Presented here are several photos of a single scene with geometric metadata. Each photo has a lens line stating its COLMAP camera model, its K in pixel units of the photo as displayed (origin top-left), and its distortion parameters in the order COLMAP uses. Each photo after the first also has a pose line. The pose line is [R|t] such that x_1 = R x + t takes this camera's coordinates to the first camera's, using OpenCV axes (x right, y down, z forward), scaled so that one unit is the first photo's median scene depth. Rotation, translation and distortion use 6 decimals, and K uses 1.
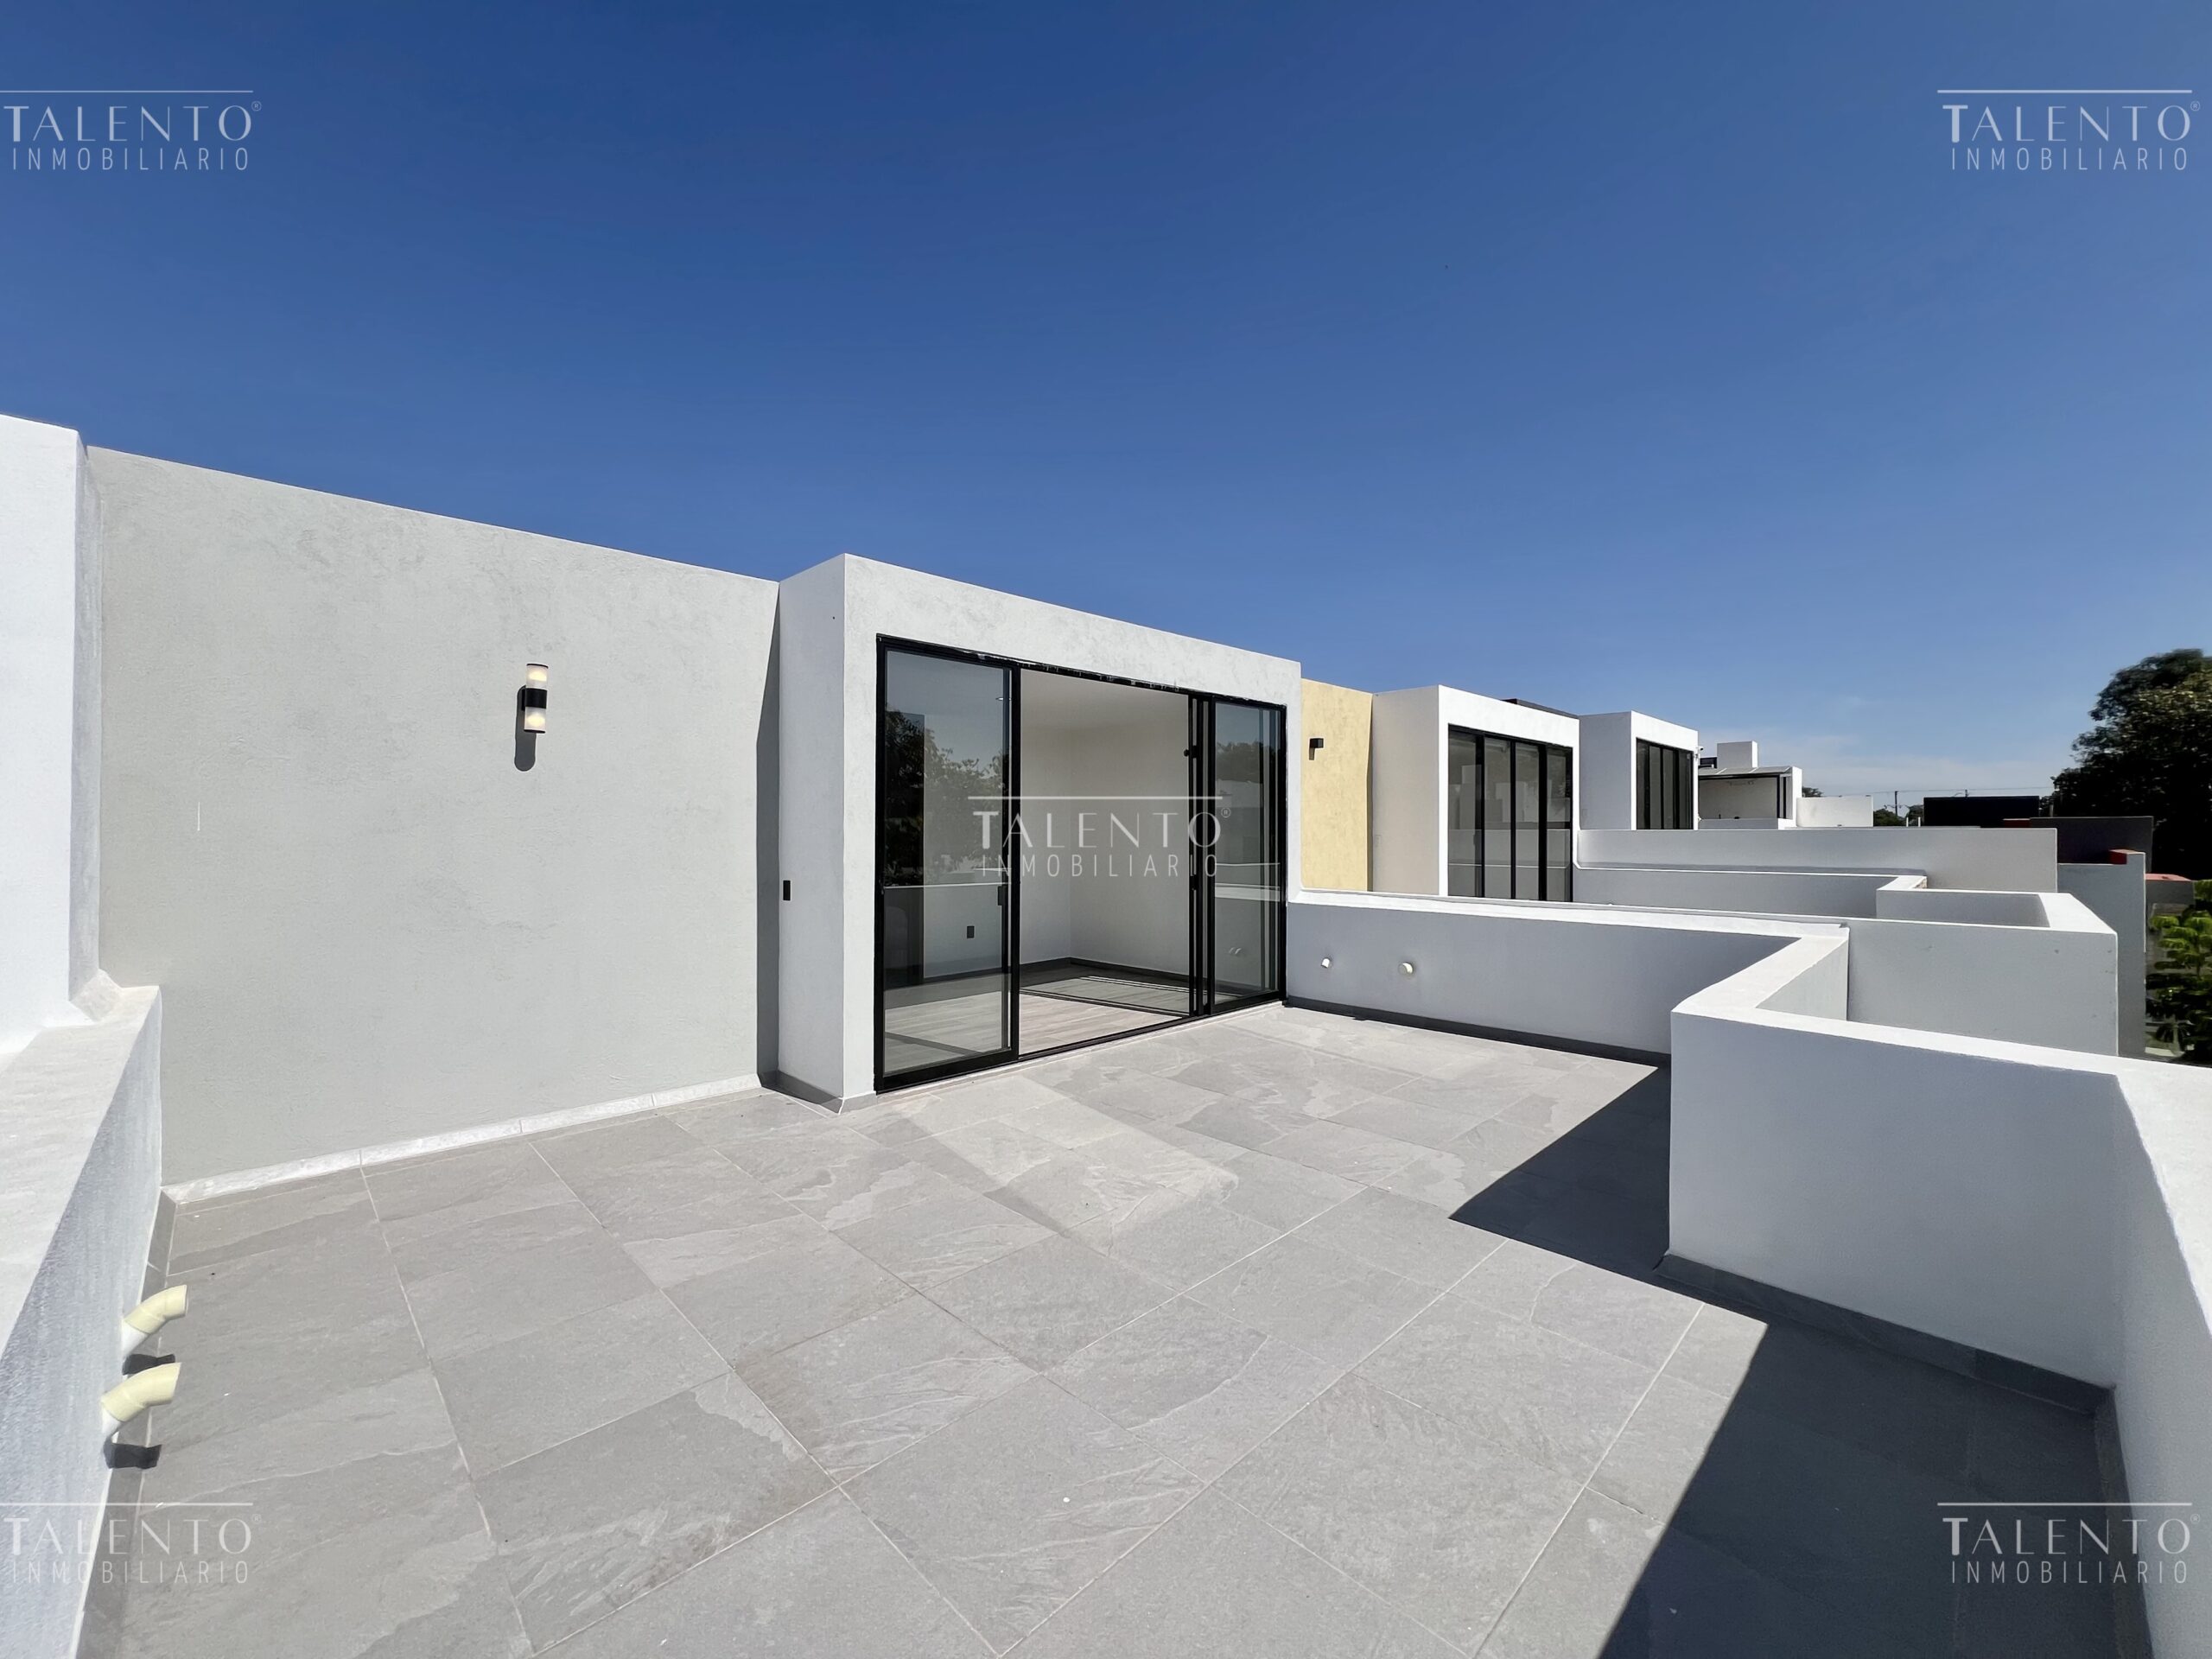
lens RADIAL K [[886.5, 0, 1103.6], [0, 886.5, 826.4], [0, 0, 1]] dist [-0.000504, 0.000074]
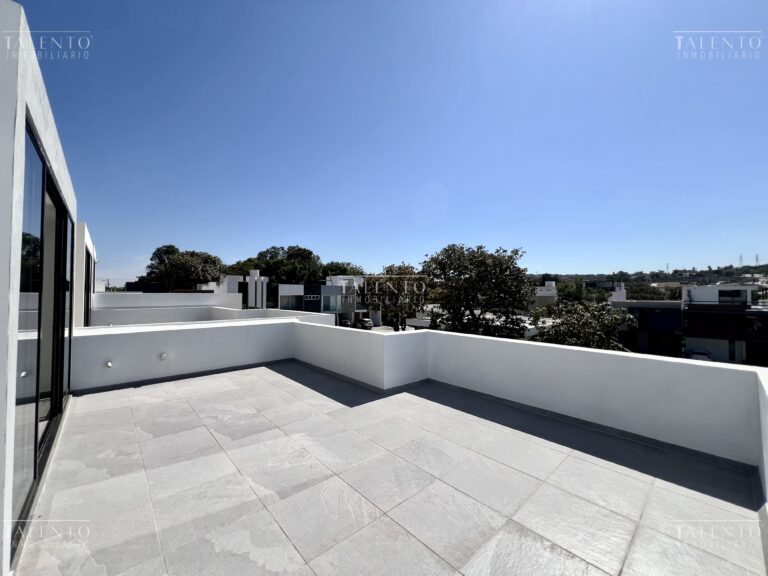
lens RADIAL K [[307.8, 0, 383.2], [0, 307.8, 286.9], [0, 0, 1]] dist [-0.000504, 0.000074]
pose [[0.043714, 0.020707, 0.998829, -0.655777], [-0.006798, 0.999768, -0.020429, -0.004530], [-0.999021, -0.005897, 0.043845, 0.663990]]
